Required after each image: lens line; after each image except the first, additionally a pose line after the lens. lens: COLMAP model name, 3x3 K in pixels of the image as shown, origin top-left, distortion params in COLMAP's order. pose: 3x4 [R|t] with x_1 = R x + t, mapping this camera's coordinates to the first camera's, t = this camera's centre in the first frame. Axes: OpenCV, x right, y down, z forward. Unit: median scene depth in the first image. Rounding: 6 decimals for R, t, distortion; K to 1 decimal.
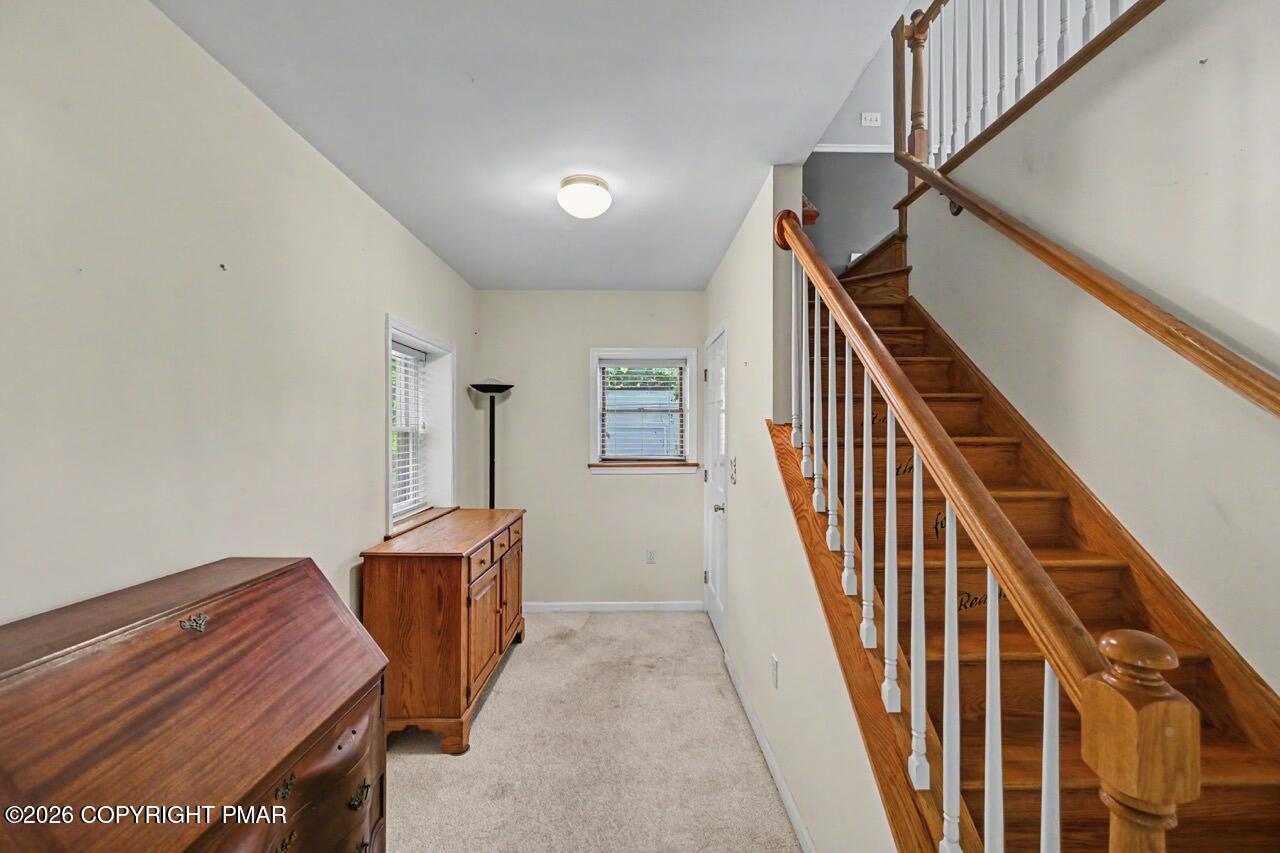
lens RADIAL K [[506.7, 0, 640.8], [0, 506.7, 429.6], [0, 0, 1]] dist [0.000522, -0.000484]
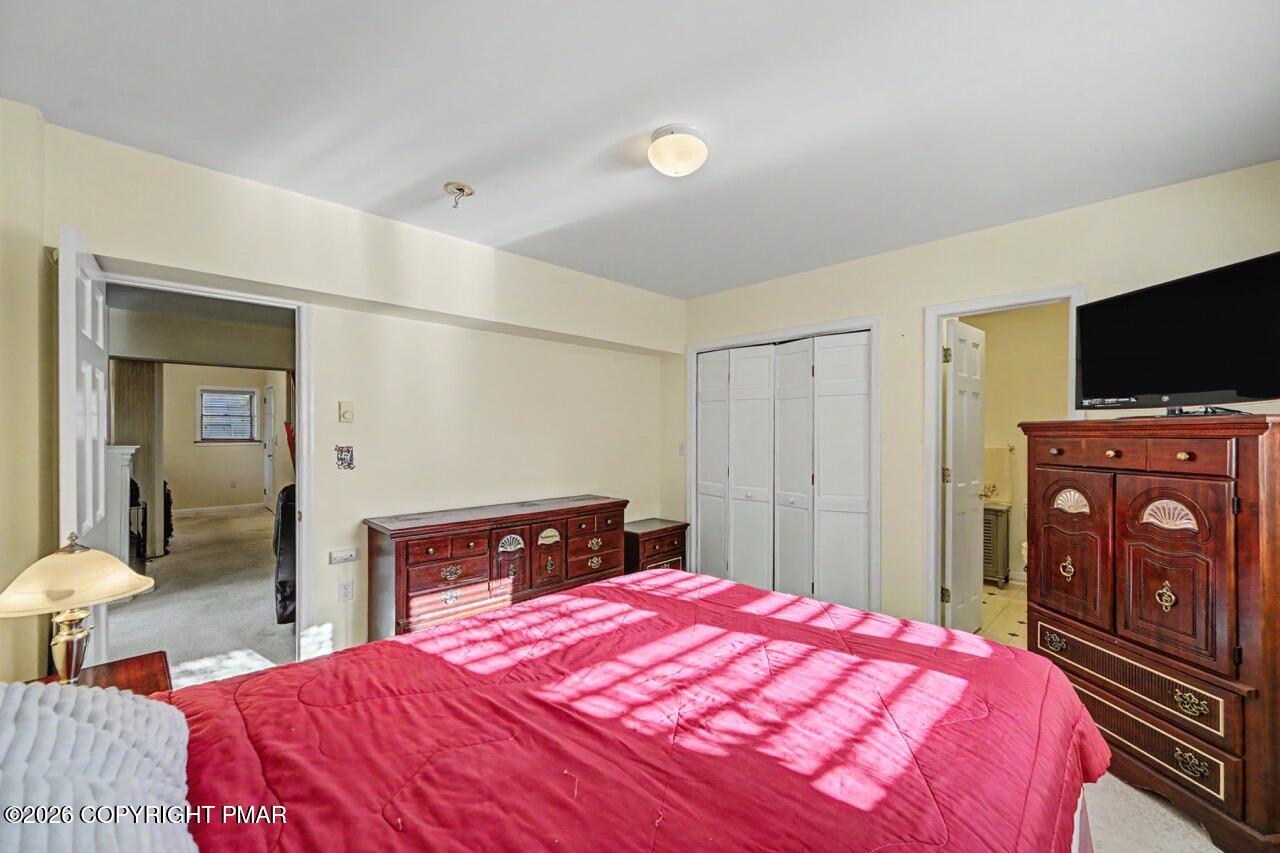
lens RADIAL K [[506.7, 0, 632.3], [0, 506.7, 433.9], [0, 0, 1]] dist [0.000522, -0.000484]
pose [[0.735853, 0.001513, 0.677140, -0.188077], [-0.005525, 0.999978, 0.003770, 0.021858], [-0.677119, -0.006515, 0.735844, -1.691655]]
